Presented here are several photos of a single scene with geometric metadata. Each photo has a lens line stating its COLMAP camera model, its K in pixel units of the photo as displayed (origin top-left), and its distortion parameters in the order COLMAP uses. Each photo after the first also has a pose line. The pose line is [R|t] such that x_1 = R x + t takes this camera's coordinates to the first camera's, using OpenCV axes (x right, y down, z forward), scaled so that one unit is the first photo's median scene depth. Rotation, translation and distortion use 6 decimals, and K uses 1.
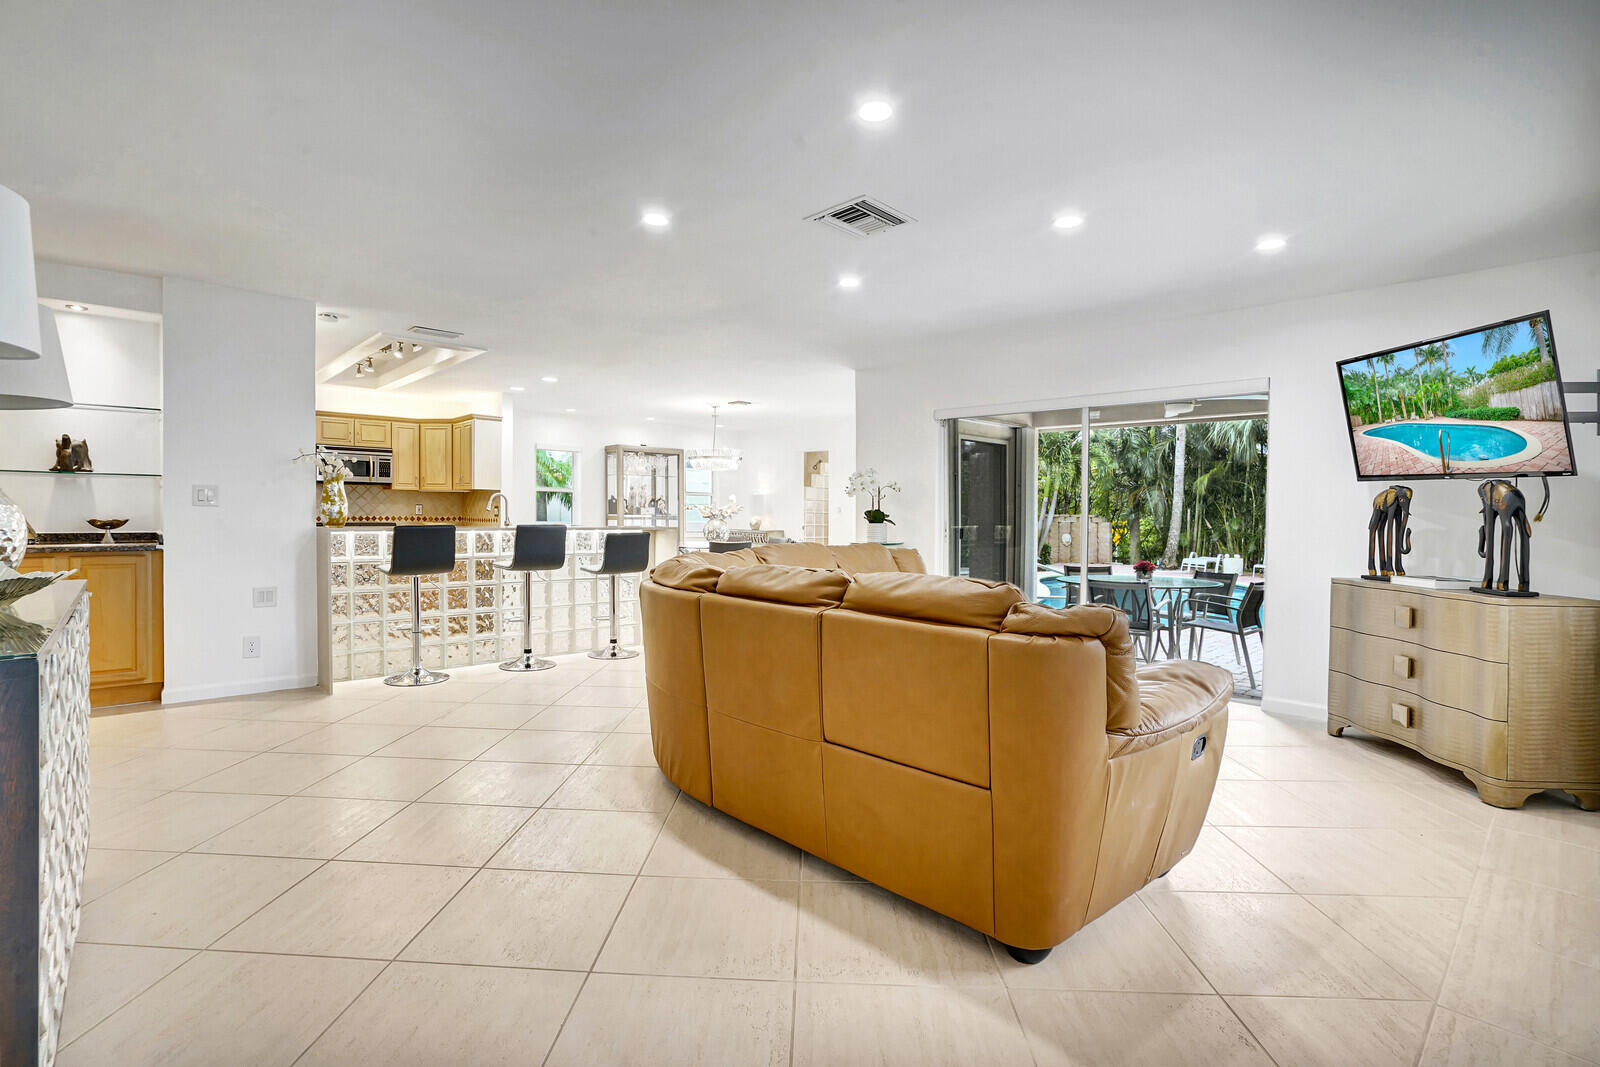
lens RADIAL K [[785.6, 0, 800.0], [0, 785.6, 504.1], [0, 0, 1]] dist [-0.038525, 0.000338]
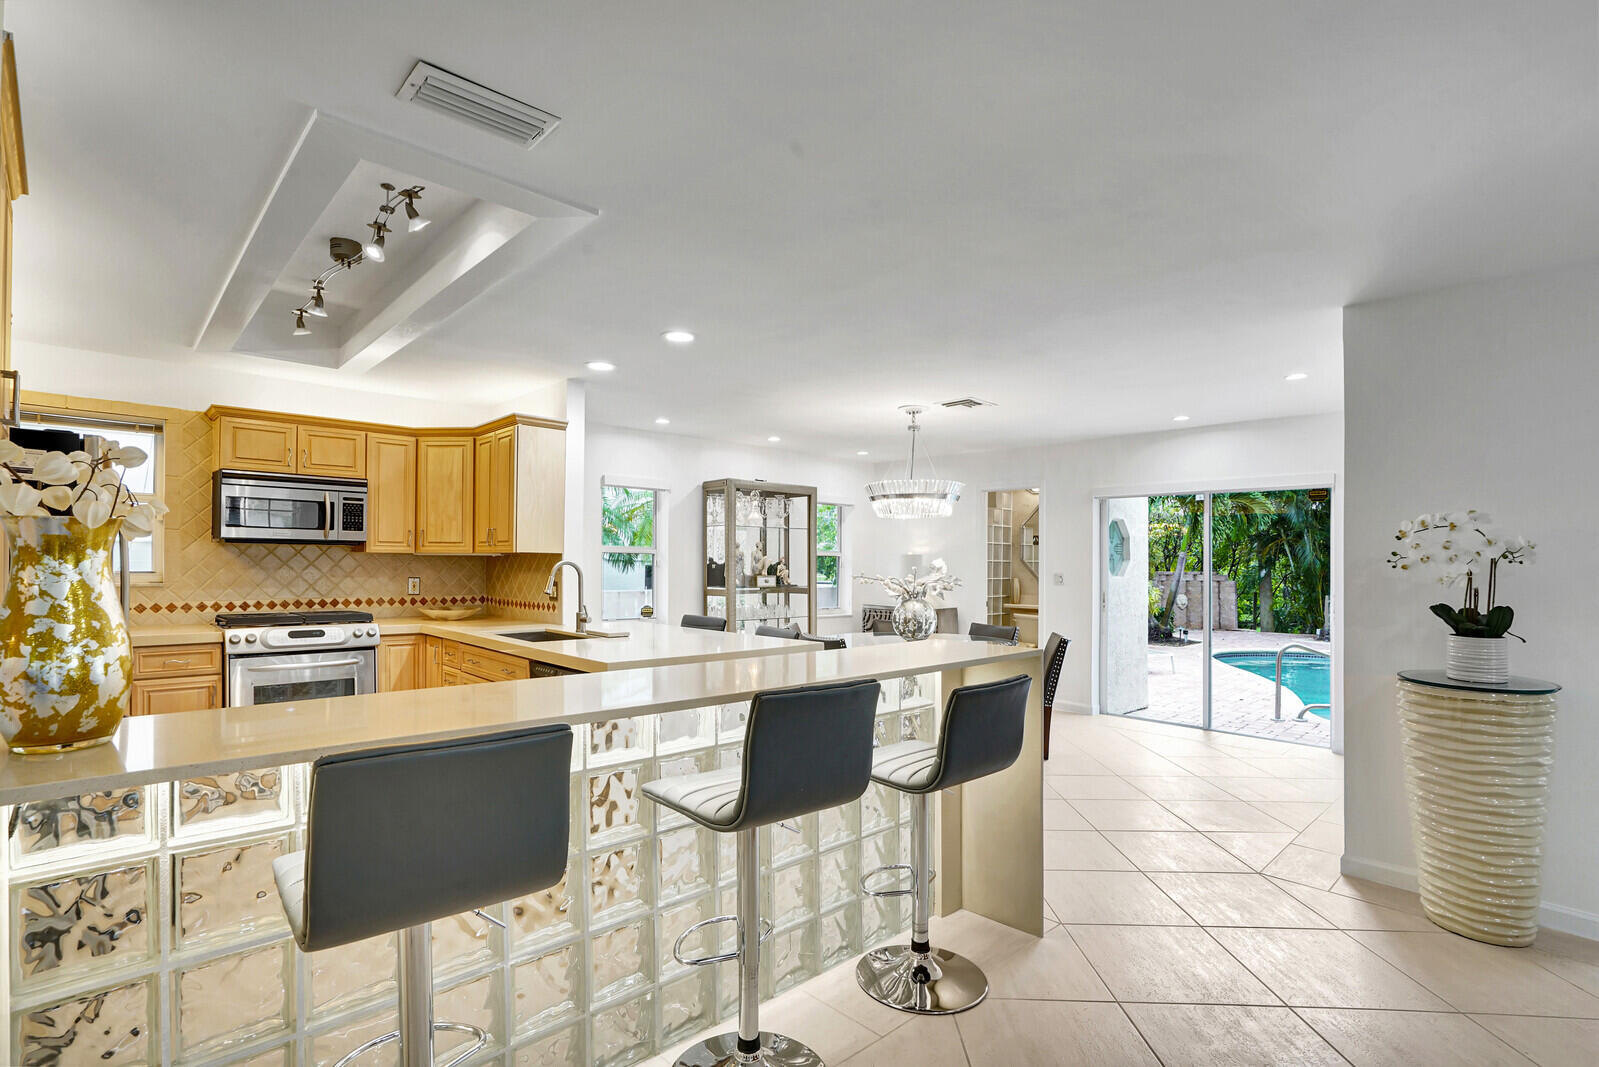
lens RADIAL K [[761.8, 0, 792.6], [0, 761.8, 533.6], [0, 0, 1]] dist [-0.046982, 0.021565]
pose [[0.999884, -0.002876, 0.014927, -0.460864], [0.003288, 0.999612, -0.027668, -0.033607], [-0.014841, 0.027714, 0.999506, 0.925433]]
